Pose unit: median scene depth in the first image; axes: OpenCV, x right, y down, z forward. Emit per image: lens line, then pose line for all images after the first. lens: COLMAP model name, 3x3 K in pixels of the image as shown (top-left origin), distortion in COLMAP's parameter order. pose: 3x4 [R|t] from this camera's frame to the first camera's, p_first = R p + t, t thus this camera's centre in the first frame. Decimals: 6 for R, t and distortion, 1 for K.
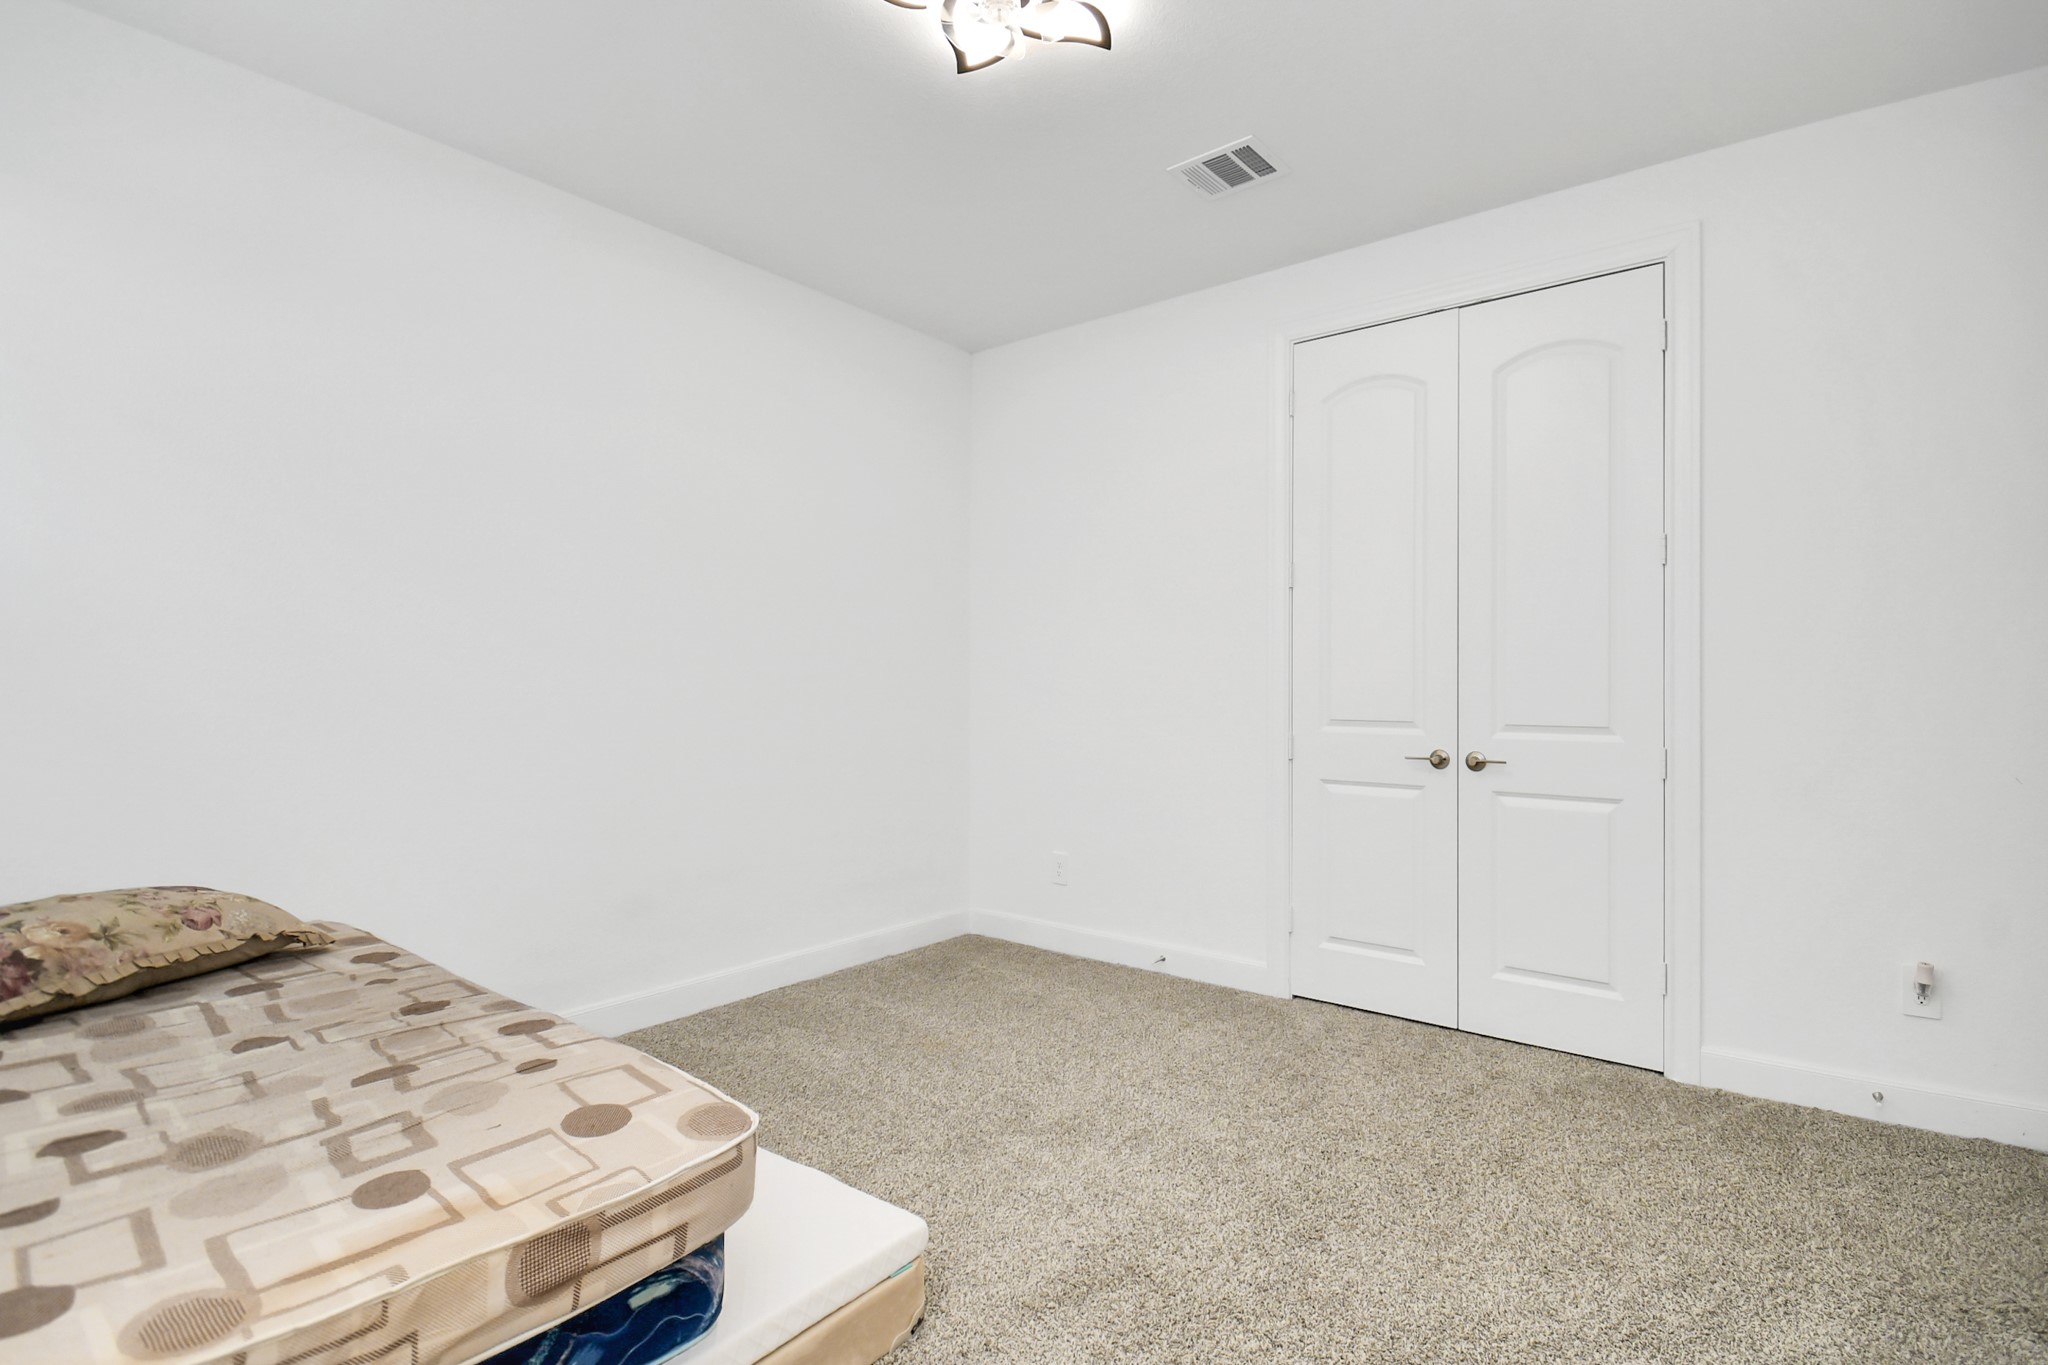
lens RADIAL K [[900.2, 0, 1038.7], [0, 900.2, 681.8], [0, 0, 1]] dist [0.019089, -0.024898]
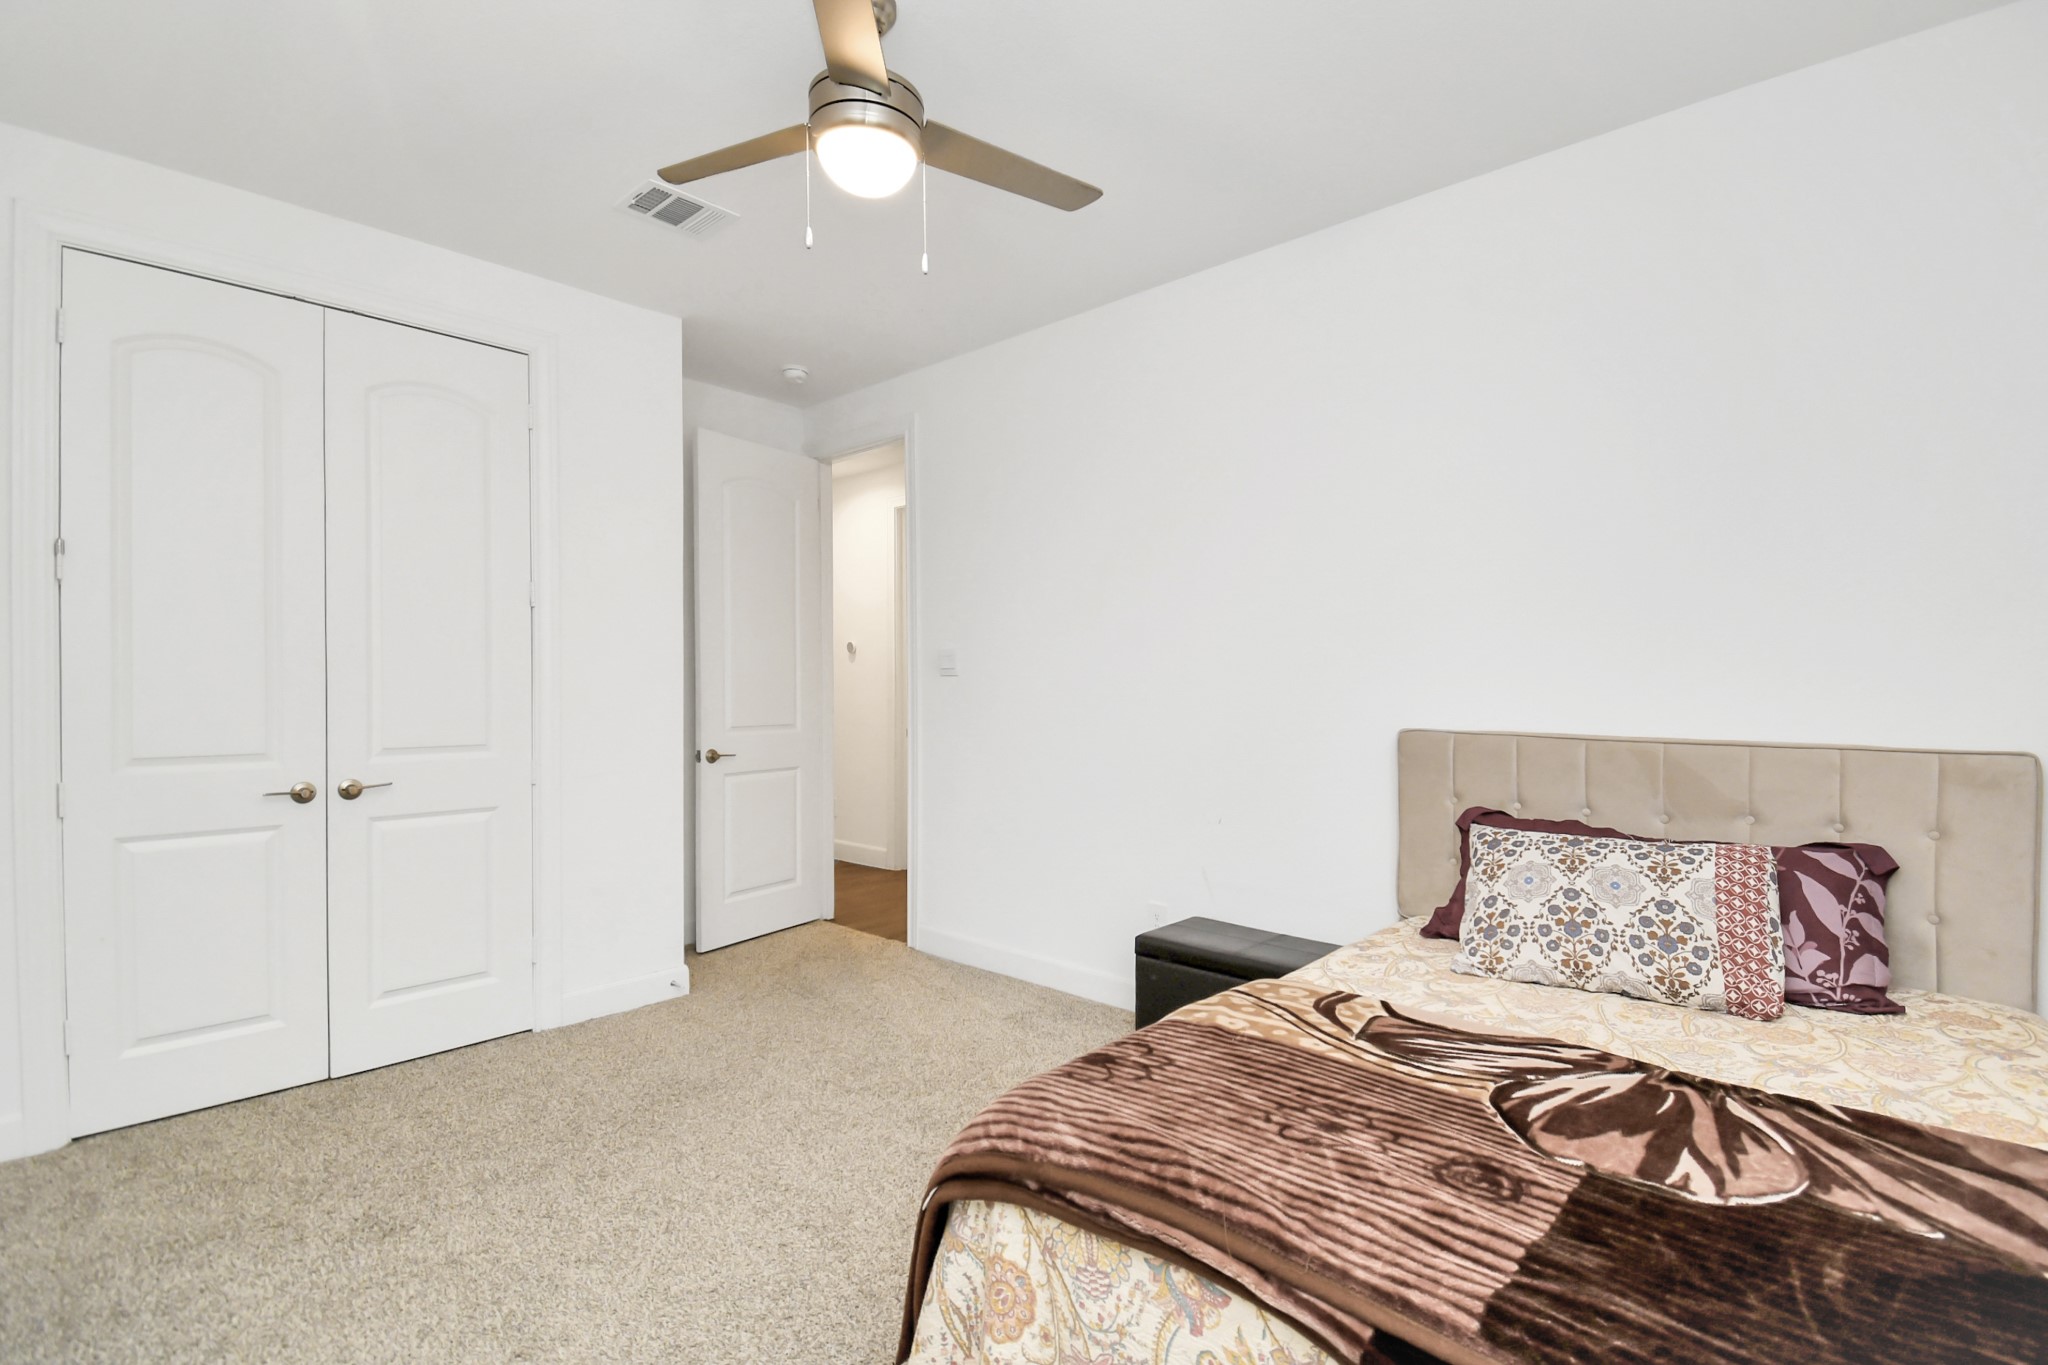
lens RADIAL K [[897.2, 0, 1031.4], [0, 897.2, 678.1], [0, 0, 1]] dist [0.017297, -0.023608]
pose [[0.151128, 0.000888, 0.988514, -0.342854], [0.003783, 0.999992, -0.001477, -0.025557], [-0.988507, 0.003963, 0.151124, 0.140920]]
